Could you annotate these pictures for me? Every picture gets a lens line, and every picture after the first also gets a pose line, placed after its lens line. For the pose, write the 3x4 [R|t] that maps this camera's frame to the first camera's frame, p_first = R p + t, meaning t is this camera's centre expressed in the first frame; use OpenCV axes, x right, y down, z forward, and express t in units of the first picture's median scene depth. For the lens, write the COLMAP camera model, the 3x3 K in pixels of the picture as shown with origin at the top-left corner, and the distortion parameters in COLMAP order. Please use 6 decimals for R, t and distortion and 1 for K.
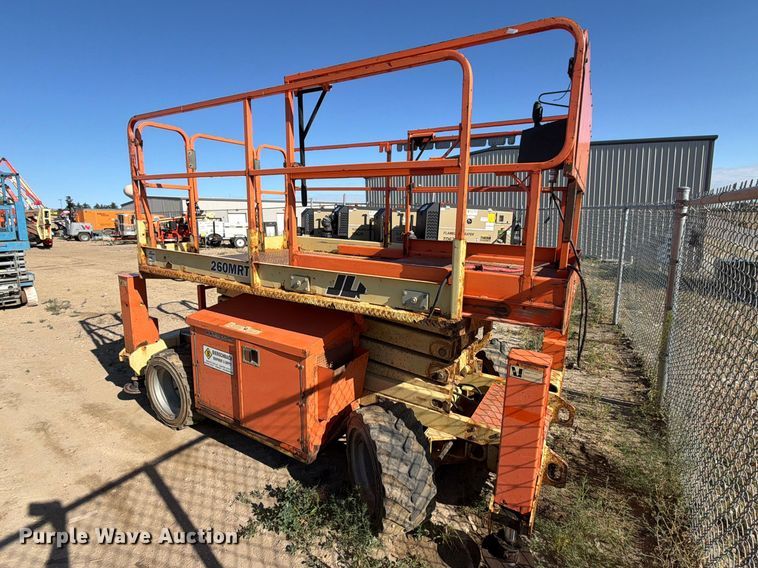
lens RADIAL K [[362.9, 0, 380.4], [0, 362.9, 275.0], [0, 0, 1]] dist [-0.001399, -0.000226]
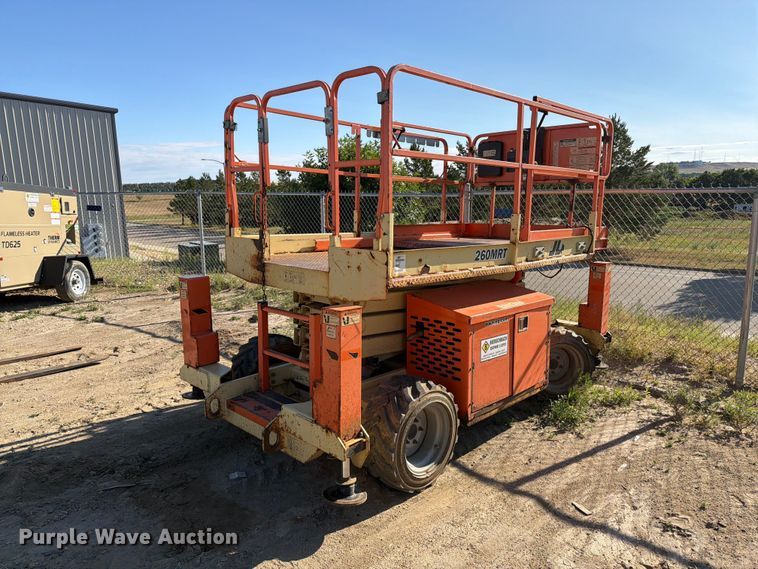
lens RADIAL K [[526.7, 0, 377.1], [0, 526.7, 280.2], [0, 0, 1]] dist [0.074072, -0.089582]
pose [[0.246578, -0.152456, 0.957056, -2.169930], [0.165770, 0.979629, 0.113342, -0.190144], [-0.954840, 0.130704, 0.266828, 1.025948]]
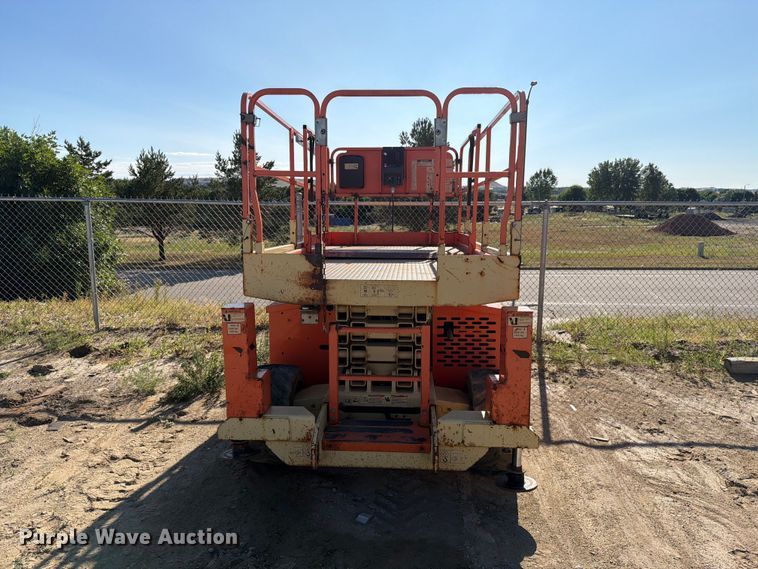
lens RADIAL K [[526.7, 0, 377.1], [0, 526.7, 280.2], [0, 0, 1]] dist [0.074072, -0.089582]
pose [[-0.453626, -0.126330, 0.882193, -2.027756], [0.142524, 0.966877, 0.211743, -0.410463], [-0.879722, 0.221786, -0.420596, 2.326804]]
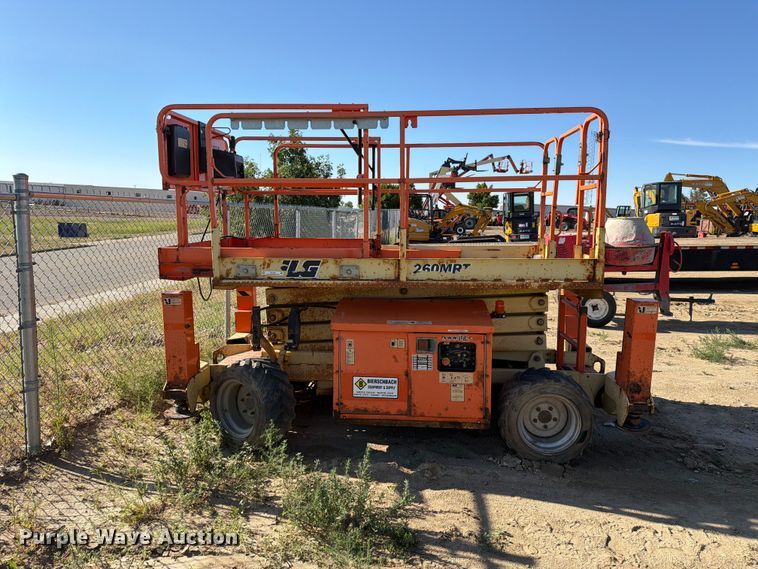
lens RADIAL K [[520.6, 0, 377.1], [0, 520.6, 287.4], [0, 0, 1]] dist [0.097979, -0.140291]
pose [[-0.896870, 0.039937, -0.440487, 0.852779], [-0.097160, 0.953799, 0.284302, -0.528190], [0.431490, 0.297780, -0.851554, 3.112578]]
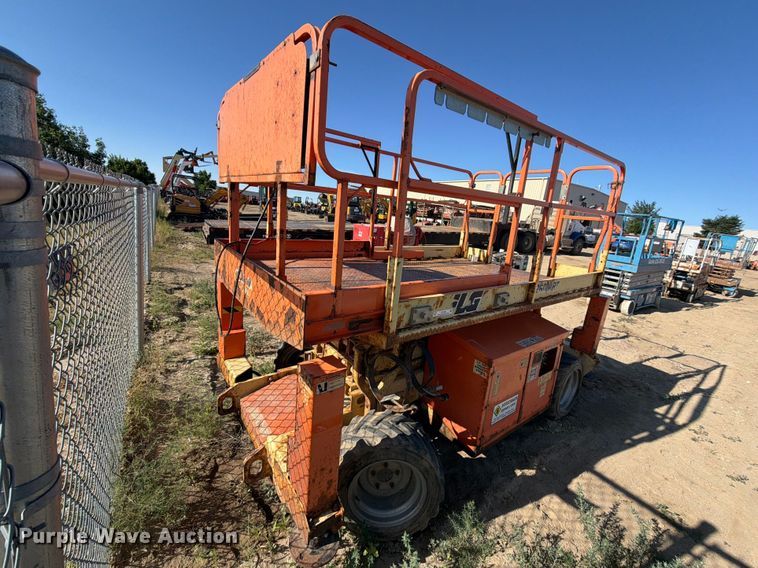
lens RADIAL K [[312.1, 0, 374.2], [0, 312.1, 273.1], [0, 0, 1]] dist [0.002033, 0.000193]
pose [[-0.394655, 0.131387, -0.909387, 1.168496], [-0.259915, 0.933336, 0.247644, -0.292736], [0.881301, 0.334097, -0.334196, 1.568071]]
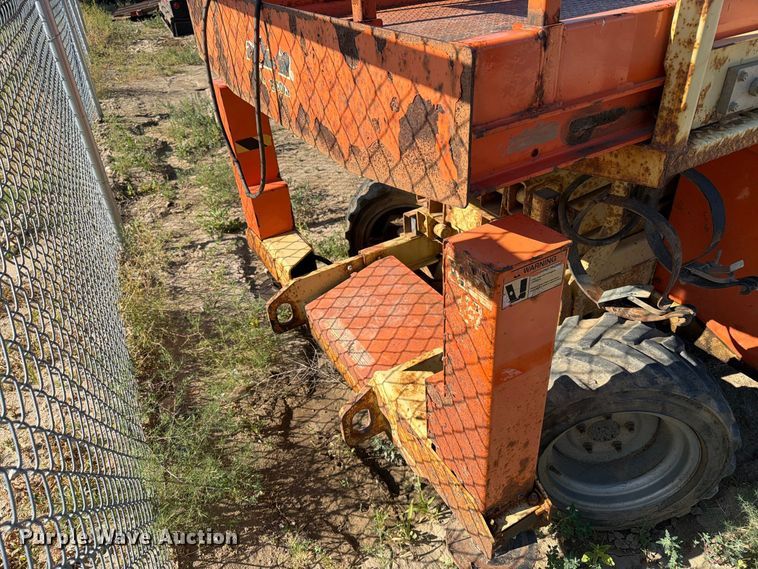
lens RADIAL K [[520.6, 0, 377.1], [0, 520.6, 287.4], [0, 0, 1]] dist [0.097979, -0.140291]
pose [[-0.516198, 0.496805, -0.697657, 1.041434], [-0.094620, 0.776507, 0.622964, -0.168322], [0.851227, 0.387585, -0.353823, 1.410166]]
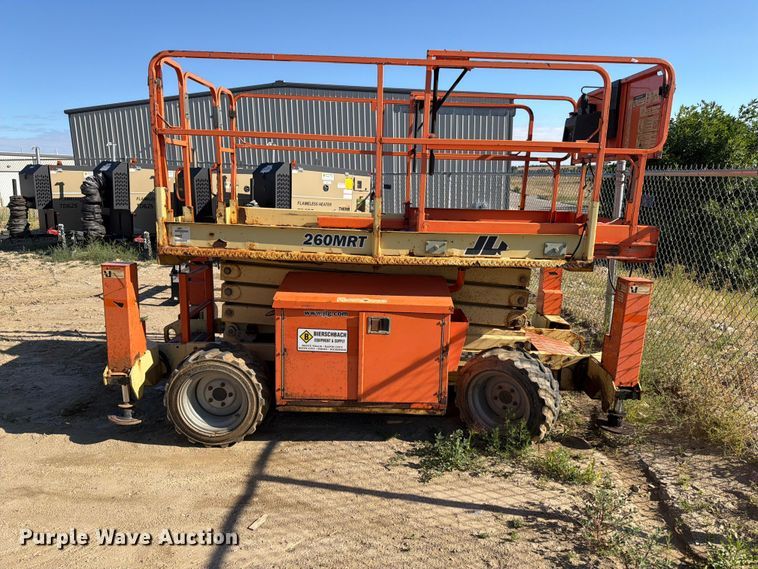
lens RADIAL K [[520.6, 0, 377.1], [0, 520.6, 287.4], [0, 0, 1]] dist [0.097979, -0.140291]
pose [[0.863407, -0.094540, 0.495571, -1.116713], [0.073398, 0.995373, 0.062011, 0.030744], [-0.499140, -0.017167, 0.866351, -0.252757]]
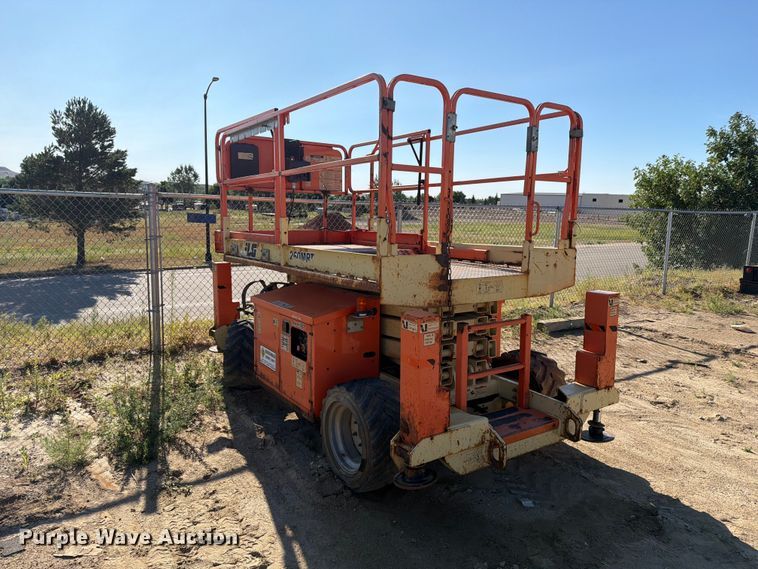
lens RADIAL K [[521.2, 0, 379.0], [0, 521.2, 284.5], [0, 0, 1]] dist [0.096992, -0.117791]
pose [[-0.899115, -0.084588, 0.429461, -1.072773], [0.048353, 0.955950, 0.289518, -0.533511], [-0.435033, 0.281076, -0.855419, 3.161557]]
